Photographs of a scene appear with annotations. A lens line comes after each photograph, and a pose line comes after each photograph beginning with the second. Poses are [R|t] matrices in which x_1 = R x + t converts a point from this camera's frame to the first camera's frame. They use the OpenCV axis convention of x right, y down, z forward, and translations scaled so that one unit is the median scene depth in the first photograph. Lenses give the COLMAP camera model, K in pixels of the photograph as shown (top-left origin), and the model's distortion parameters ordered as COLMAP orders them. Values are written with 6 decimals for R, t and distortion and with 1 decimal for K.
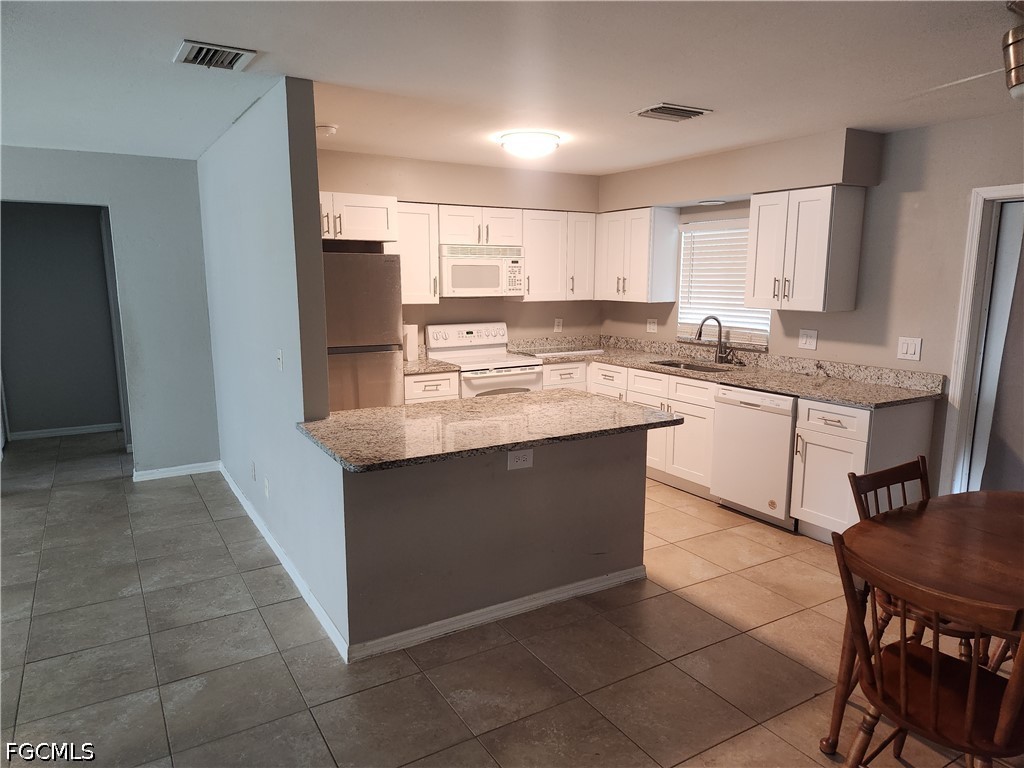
lens RADIAL K [[681.4, 0, 509.6], [0, 681.4, 390.2], [0, 0, 1]] dist [0.075215, -0.063173]
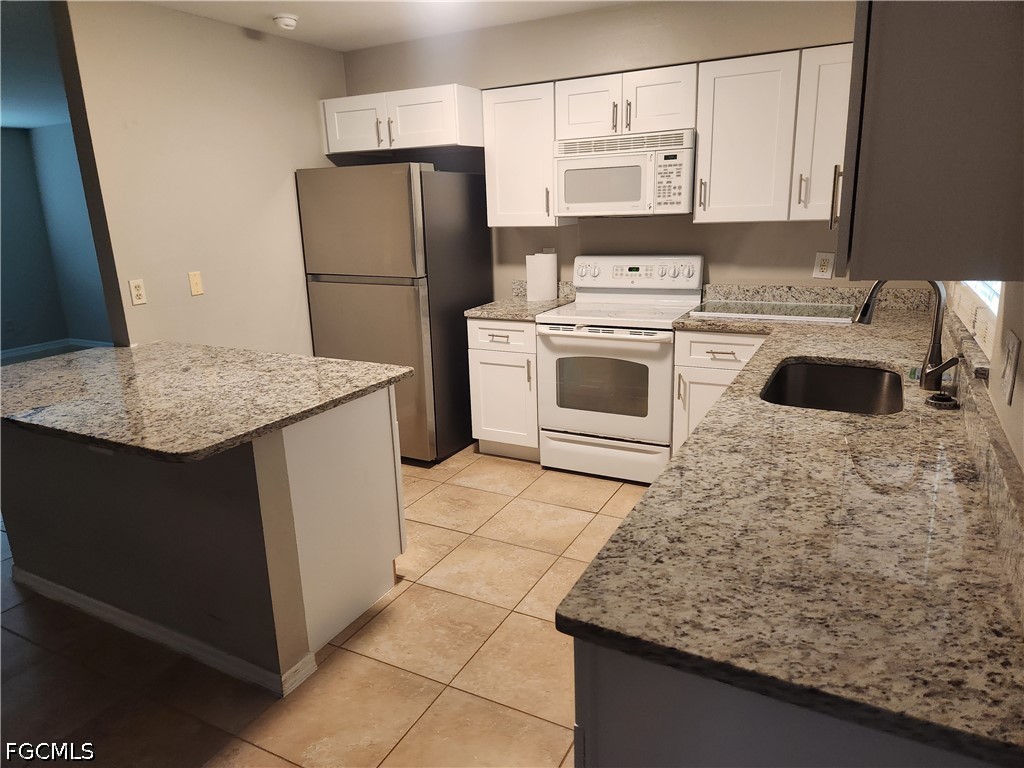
lens RADIAL K [[681.4, 0, 499.7], [0, 681.4, 379.5], [0, 0, 1]] dist [0.075215, -0.063173]
pose [[0.507857, 0.202239, -0.837365, 0.588686], [-0.109711, 0.979321, 0.169984, -0.097590], [0.854426, 0.005541, 0.519543, 0.664128]]
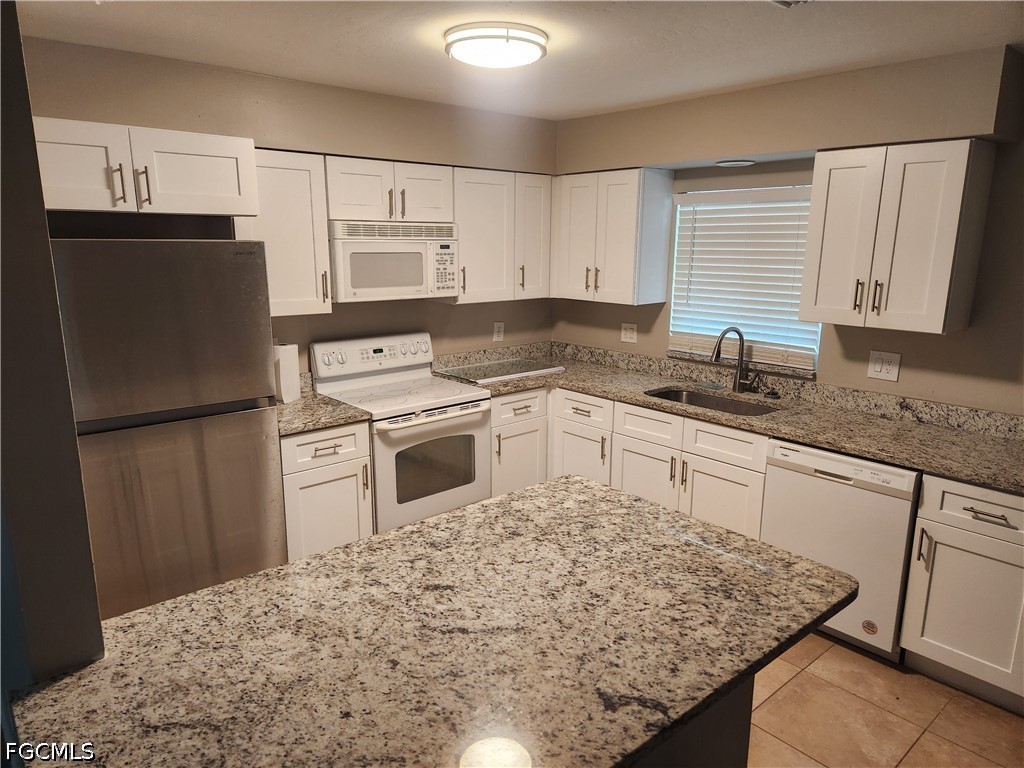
lens RADIAL K [[681.4, 0, 507.4], [0, 681.4, 392.7], [0, 0, 1]] dist [0.075215, -0.063173]
pose [[0.984825, -0.034804, 0.170023, -0.061557], [0.025545, 0.998084, 0.056346, -0.097649], [-0.171658, -0.051148, 0.983828, 0.387237]]
